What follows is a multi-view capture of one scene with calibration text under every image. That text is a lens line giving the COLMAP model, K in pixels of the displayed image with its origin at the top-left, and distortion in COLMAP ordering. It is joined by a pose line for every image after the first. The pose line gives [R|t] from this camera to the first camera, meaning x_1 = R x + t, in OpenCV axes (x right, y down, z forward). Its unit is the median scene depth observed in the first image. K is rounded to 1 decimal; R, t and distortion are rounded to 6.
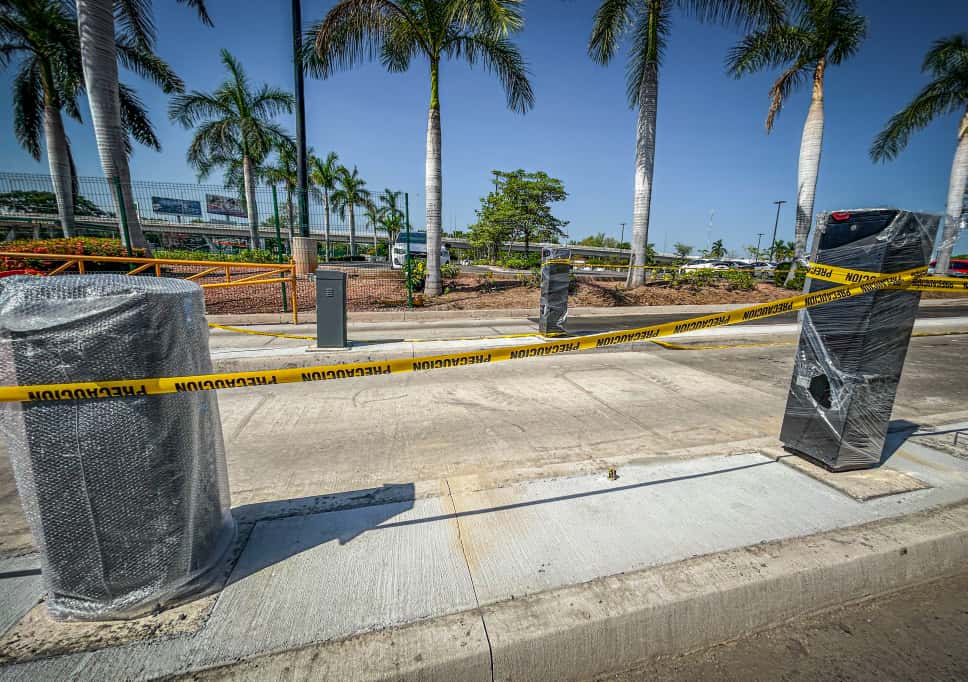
lens RADIAL K [[408.7, 0, 498.7], [0, 408.7, 340.6], [0, 0, 1]] dist [-0.001000, -0.000416]
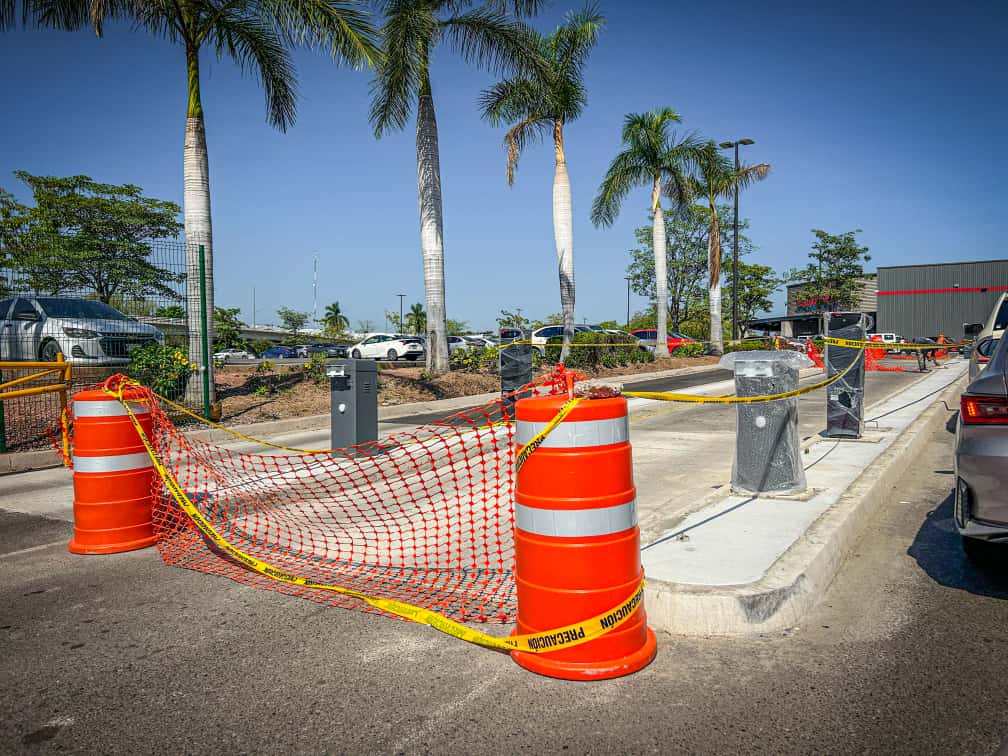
lens RADIAL K [[763.4, 0, 504.0], [0, 763.4, 378.0], [0, 0, 1]] dist [0.037634, -0.000544]
pose [[0.748733, -0.060688, 0.660088, -0.614923], [0.153192, 0.984685, -0.083233, 0.015853], [-0.644927, 0.163439, 0.746563, -0.157204]]
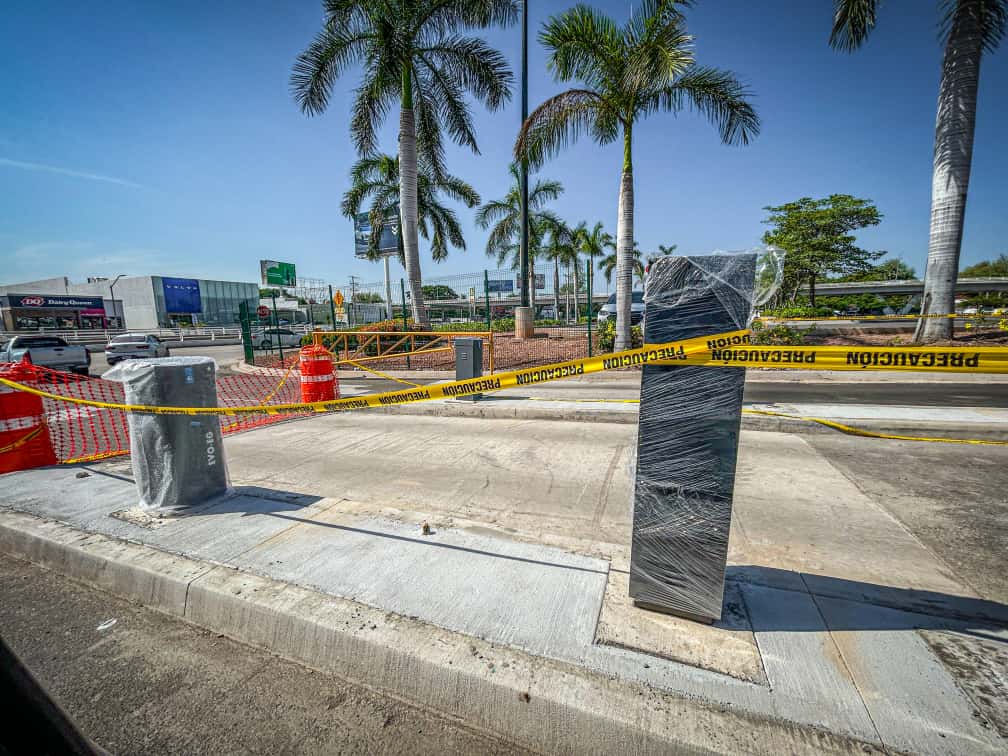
lens RADIAL K [[406.9, 0, 504.0], [0, 406.9, 378.0], [0, 0, 1]] dist [-0.000963, 0.000140]
pose [[0.785749, 0.031097, -0.617764, 0.237526], [-0.060207, 0.997838, -0.026350, -0.013500], [0.615609, 0.057898, 0.785922, 0.052487]]
